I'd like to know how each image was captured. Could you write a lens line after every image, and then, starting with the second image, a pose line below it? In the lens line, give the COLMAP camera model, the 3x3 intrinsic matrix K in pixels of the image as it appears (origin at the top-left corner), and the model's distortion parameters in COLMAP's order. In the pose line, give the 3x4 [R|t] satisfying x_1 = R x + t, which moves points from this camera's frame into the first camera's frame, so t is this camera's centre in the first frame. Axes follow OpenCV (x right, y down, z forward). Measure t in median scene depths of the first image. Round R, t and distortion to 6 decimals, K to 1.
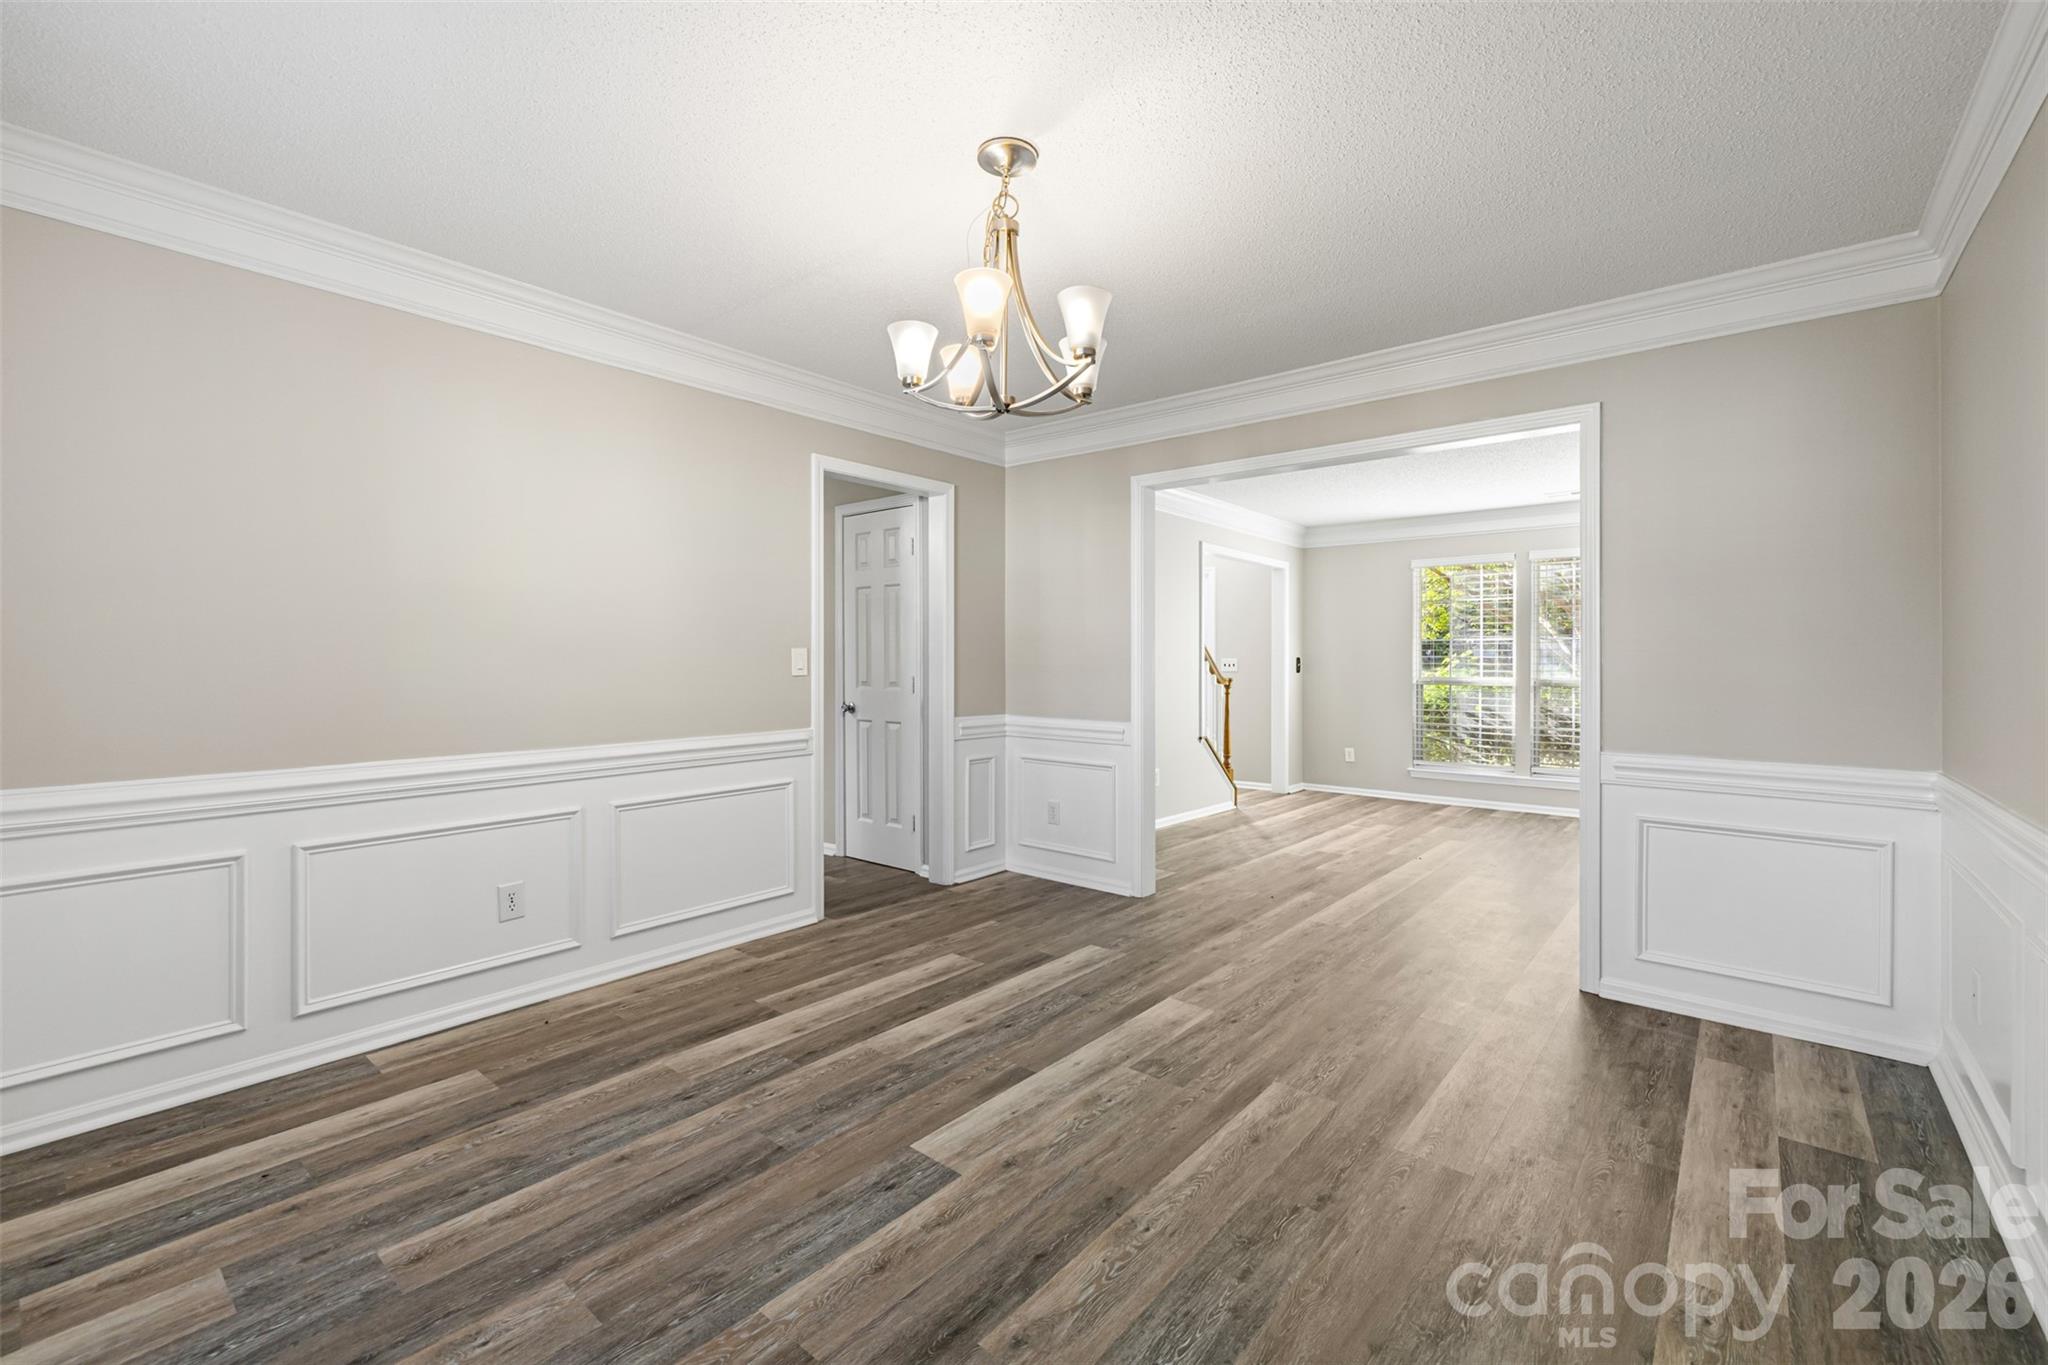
lens RADIAL K [[868.3, 0, 1024.3], [0, 868.3, 665.5], [0, 0, 1]] dist [-0.003340, 0.001377]
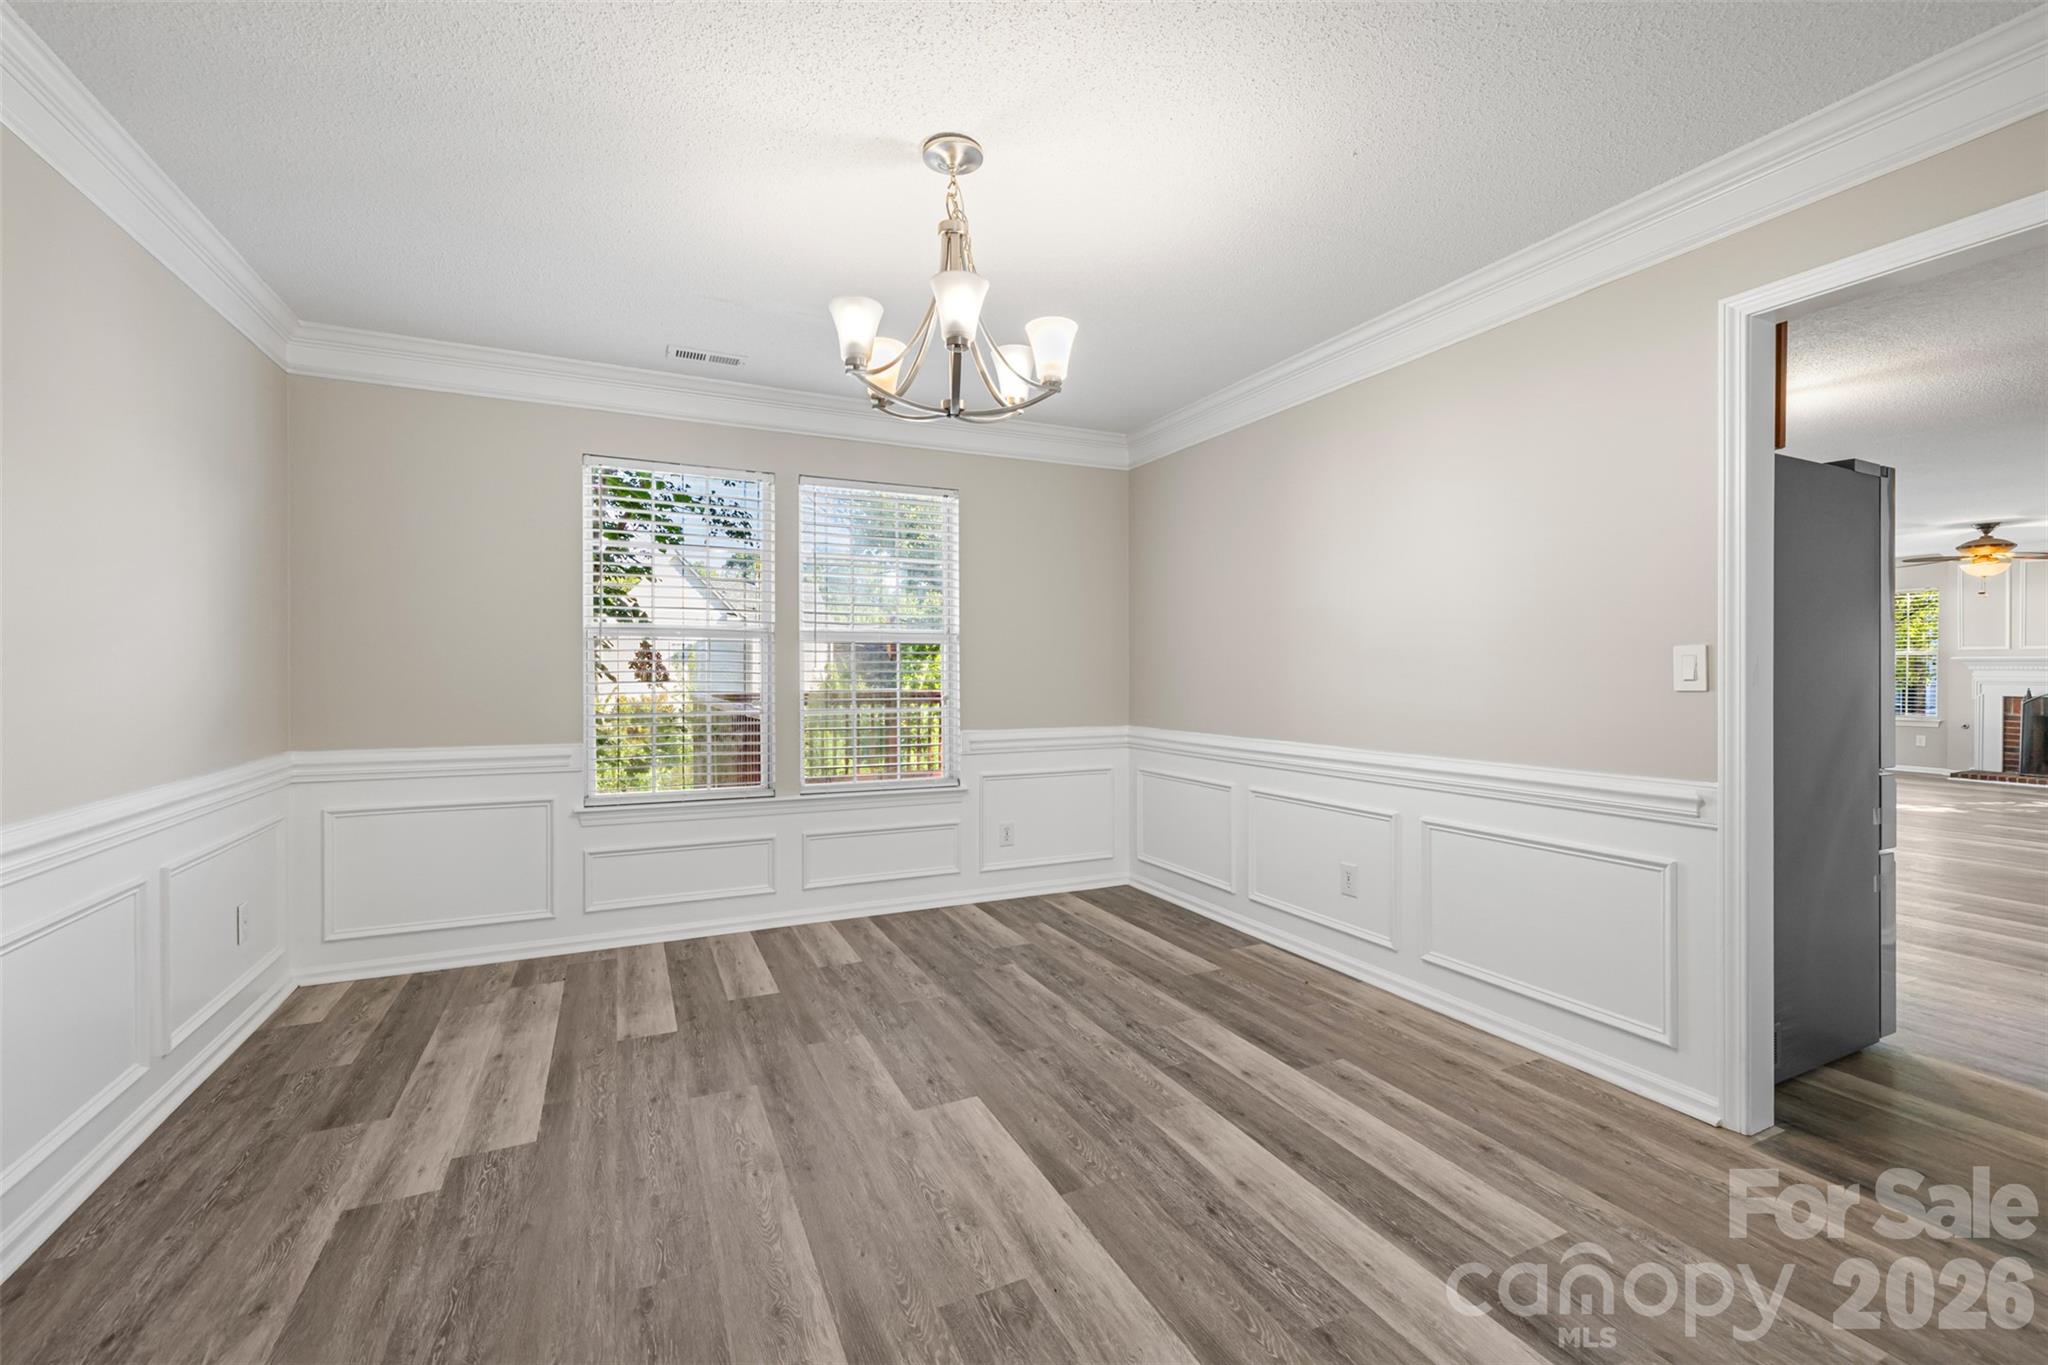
lens RADIAL K [[868.3, 0, 1021.3], [0, 868.3, 671.6], [0, 0, 1]] dist [-0.003340, 0.001377]
pose [[-0.427664, 0.001599, -0.903936, 0.730267], [-0.004701, 0.999981, 0.003993, -0.002323], [0.903925, 0.005957, -0.427649, 1.297918]]
